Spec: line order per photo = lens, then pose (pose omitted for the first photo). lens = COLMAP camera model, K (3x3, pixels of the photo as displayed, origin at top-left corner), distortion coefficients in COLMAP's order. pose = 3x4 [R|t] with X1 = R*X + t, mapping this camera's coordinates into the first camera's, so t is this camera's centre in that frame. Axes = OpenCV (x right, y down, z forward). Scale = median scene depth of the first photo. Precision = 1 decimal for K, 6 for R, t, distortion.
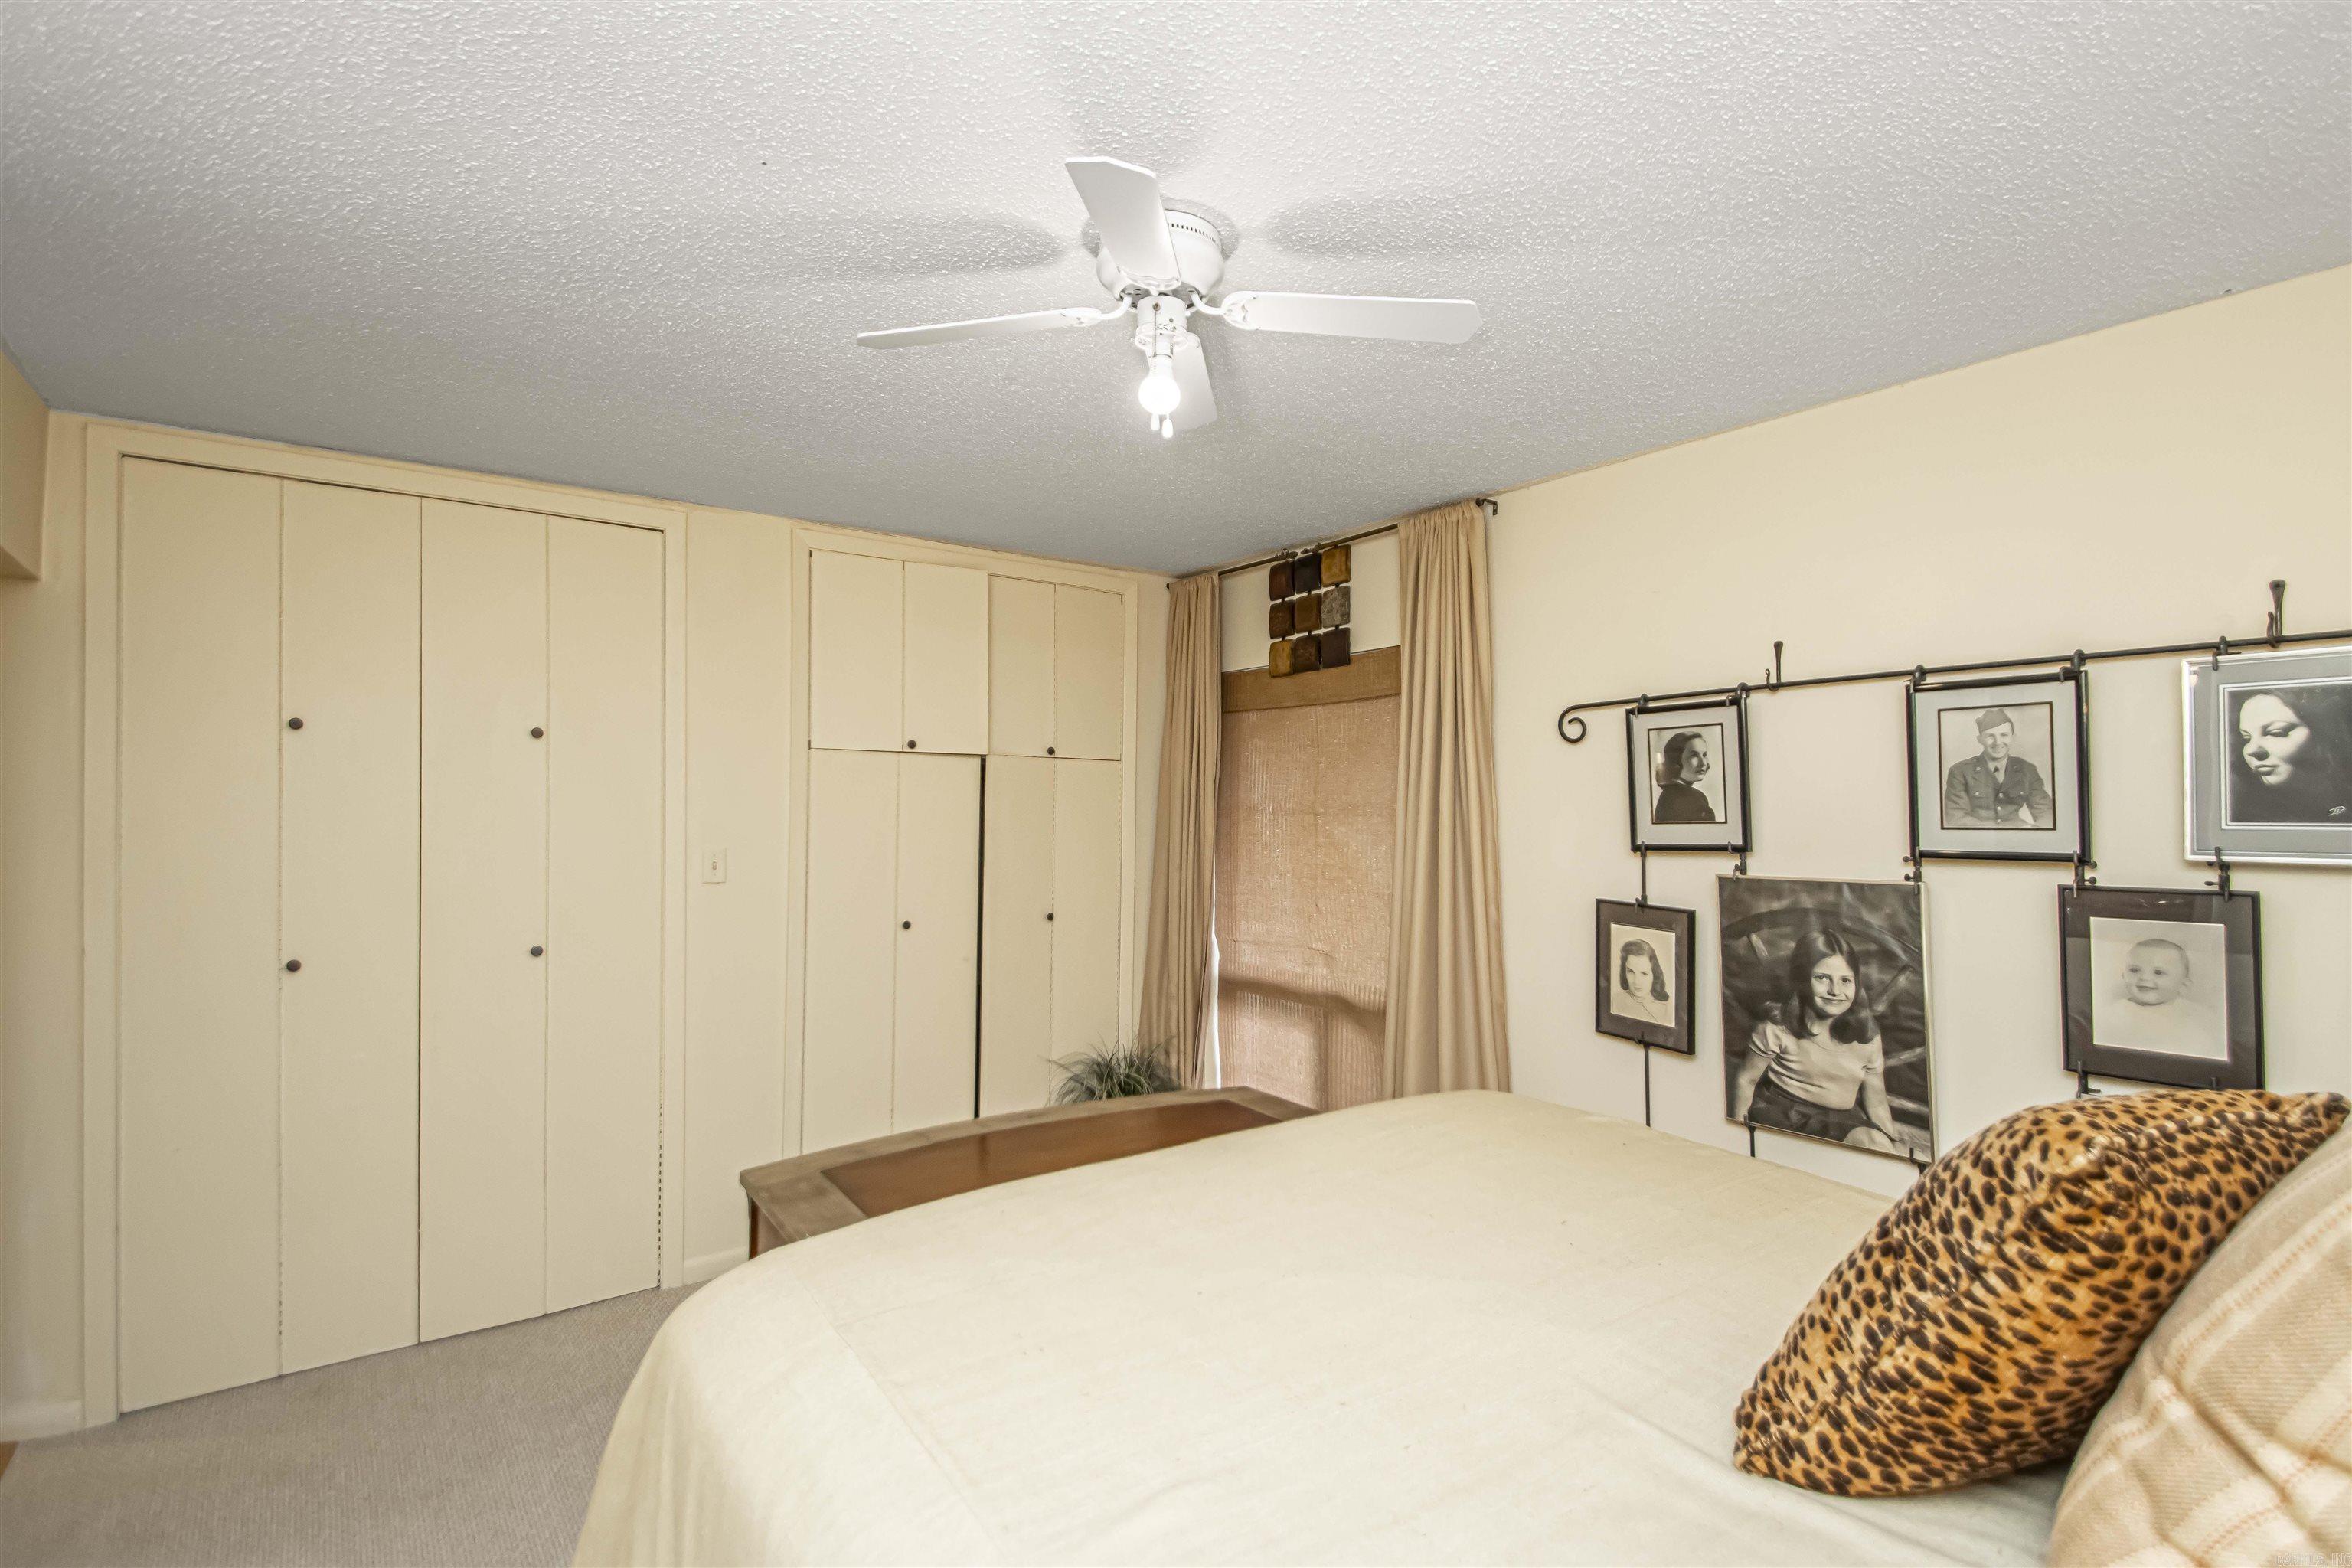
lens RADIAL K [[1107.2, 0, 1185.0], [0, 1107.2, 779.3], [0, 0, 1]] dist [0.036350, -0.024427]
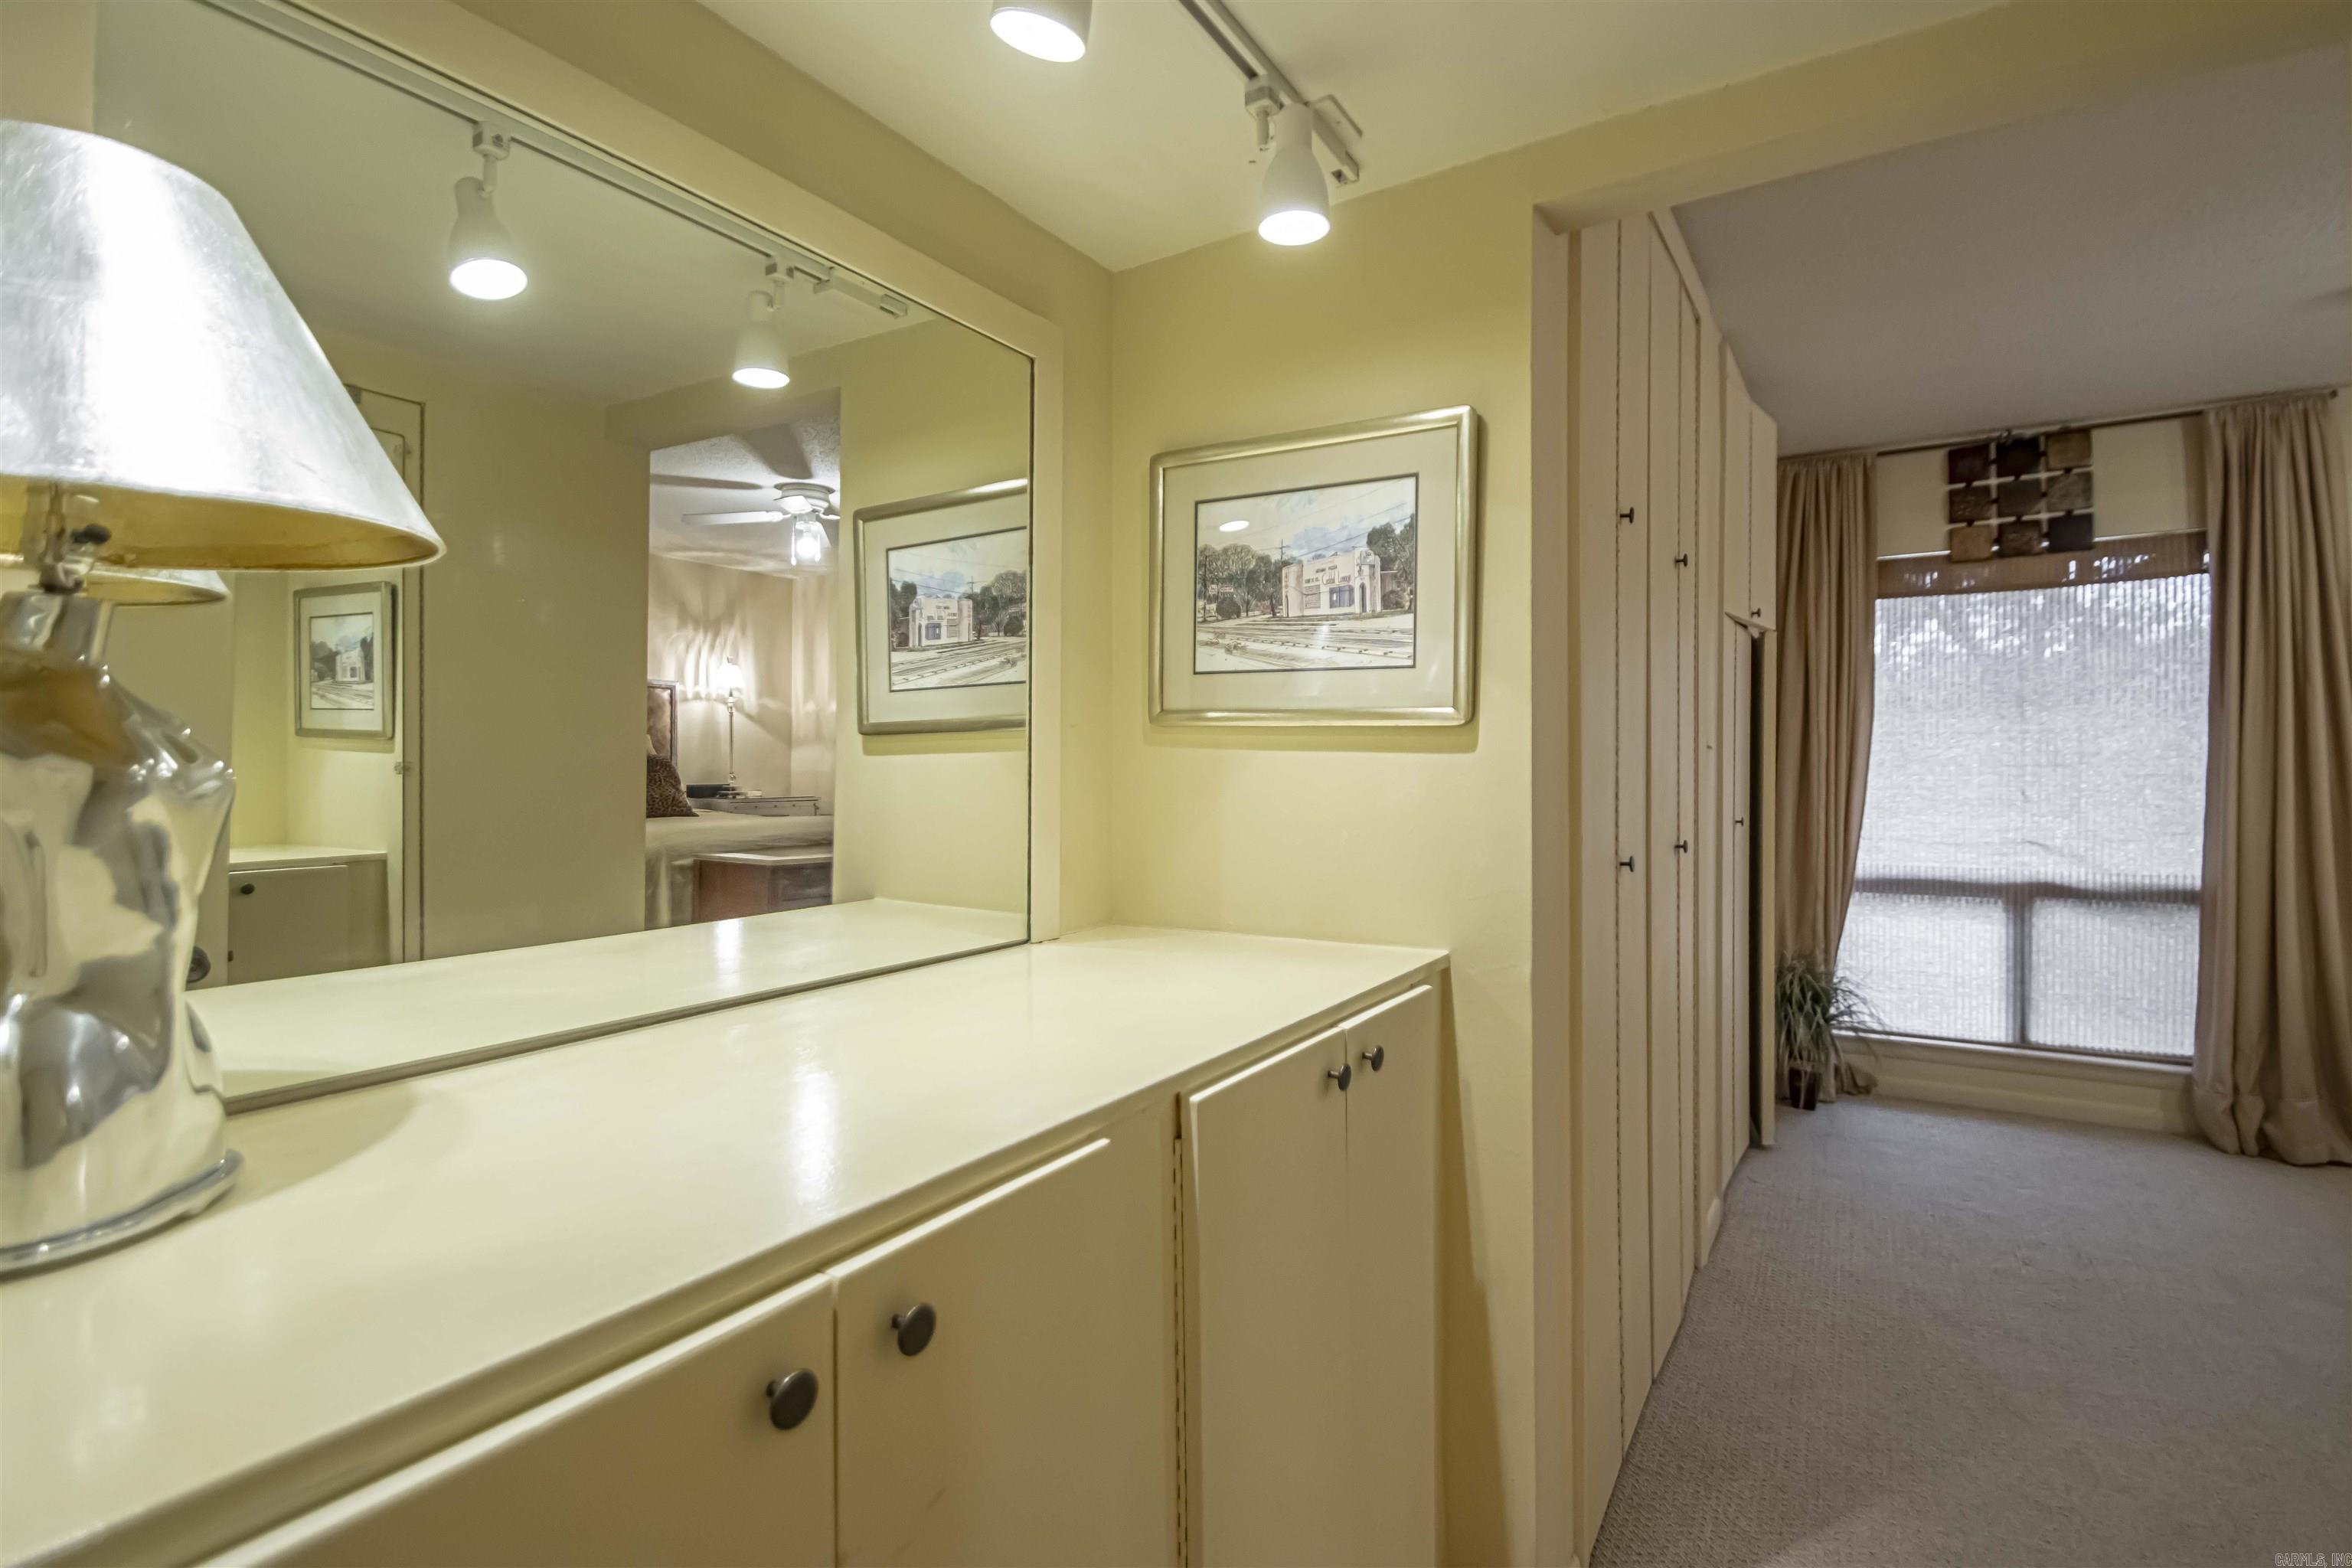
lens RADIAL K [[1126.0, 0, 1182.9], [0, 1126.0, 743.4], [0, 0, 1]] dist [0.028634, -0.023269]
pose [[0.928288, 0.002814, 0.371850, -0.941611], [-0.010008, 0.999798, 0.017419, 0.057162], [-0.371726, -0.019892, 0.928129, 0.326010]]
